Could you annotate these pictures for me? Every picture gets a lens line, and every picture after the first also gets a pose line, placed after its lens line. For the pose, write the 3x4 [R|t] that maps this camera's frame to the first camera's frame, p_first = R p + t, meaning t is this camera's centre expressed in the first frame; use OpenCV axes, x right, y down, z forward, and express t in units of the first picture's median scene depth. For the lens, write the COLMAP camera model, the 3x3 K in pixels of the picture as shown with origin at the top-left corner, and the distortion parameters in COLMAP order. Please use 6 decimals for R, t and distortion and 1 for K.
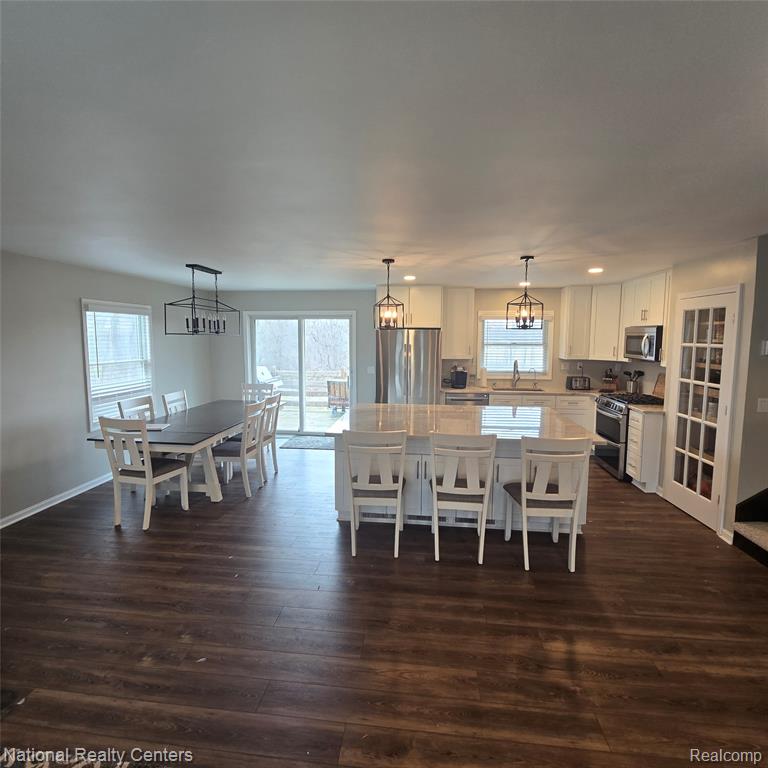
lens RADIAL K [[418.7, 0, 380.3], [0, 418.7, 375.5], [0, 0, 1]] dist [-0.010935, -0.001006]
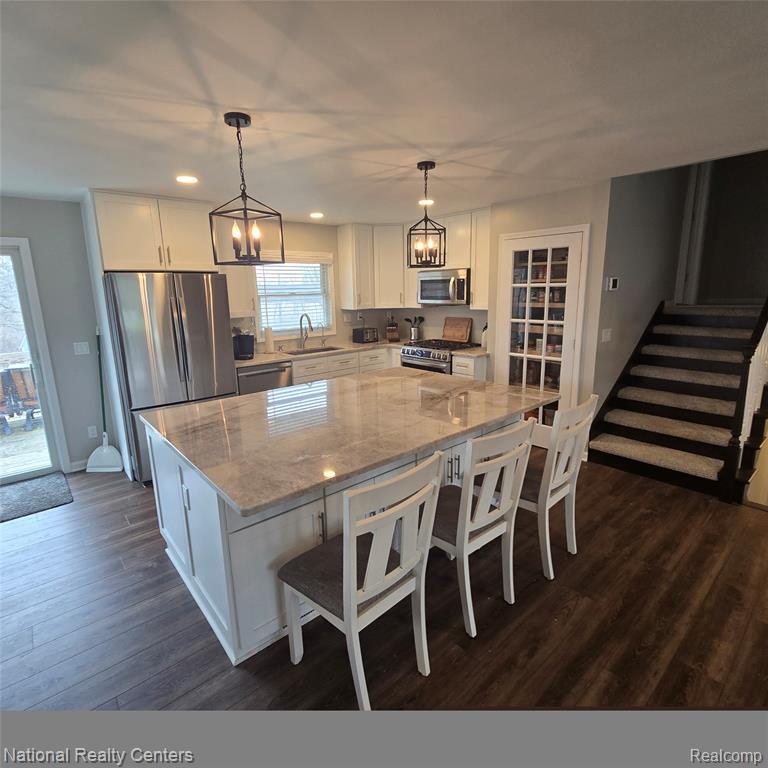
lens RADIAL K [[418.7, 0, 380.3], [0, 418.7, 375.5], [0, 0, 1]] dist [-0.010935, -0.001006]
pose [[0.679837, -0.165669, 0.714405, -0.260442], [0.092726, 0.985750, 0.140354, -0.030795], [-0.727477, -0.029174, 0.685511, 0.525567]]
